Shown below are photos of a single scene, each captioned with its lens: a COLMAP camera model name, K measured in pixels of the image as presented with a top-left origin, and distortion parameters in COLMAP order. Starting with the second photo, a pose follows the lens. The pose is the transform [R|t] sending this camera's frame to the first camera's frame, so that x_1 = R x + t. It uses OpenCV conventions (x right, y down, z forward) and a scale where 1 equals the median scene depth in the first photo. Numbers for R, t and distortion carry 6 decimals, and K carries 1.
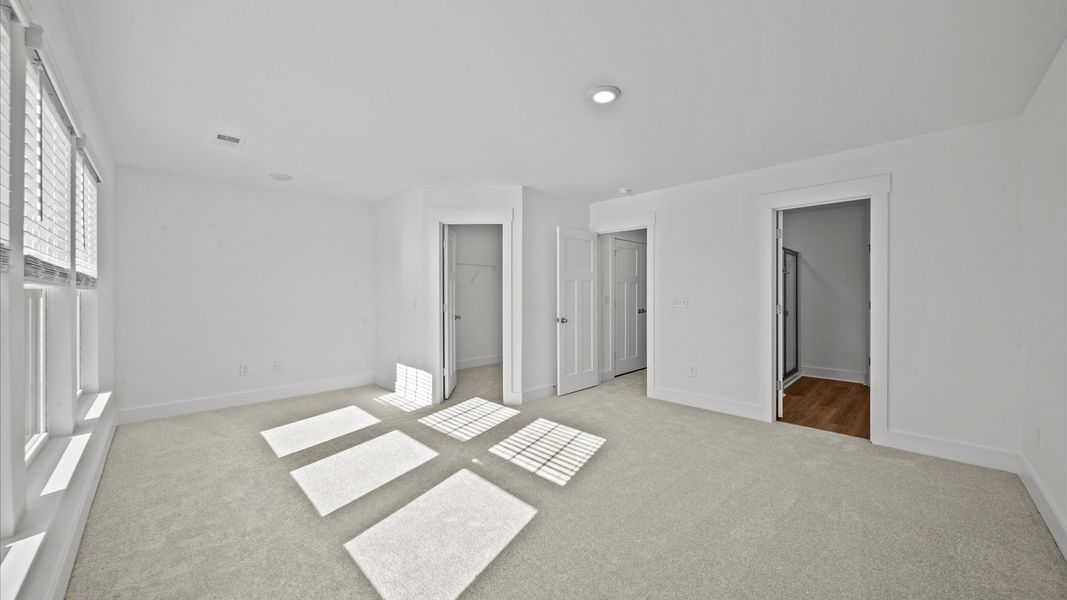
lens RADIAL K [[377.0, 0, 533.0], [0, 377.0, 295.8], [0, 0, 1]] dist [-0.001255, -0.000296]
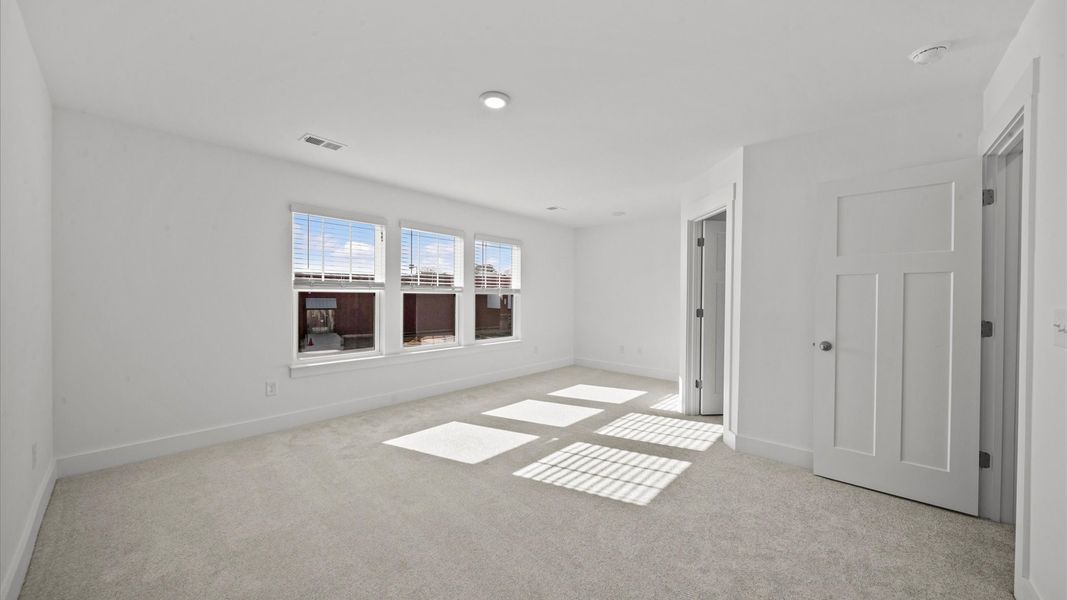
lens RADIAL K [[377.0, 0, 529.1], [0, 377.0, 299.7], [0, 0, 1]] dist [-0.001255, -0.000296]
pose [[0.051129, 0.009691, -0.998645, 0.945404], [-0.007148, 0.999931, 0.009338, -0.006607], [0.998666, 0.006661, 0.051195, 0.803798]]
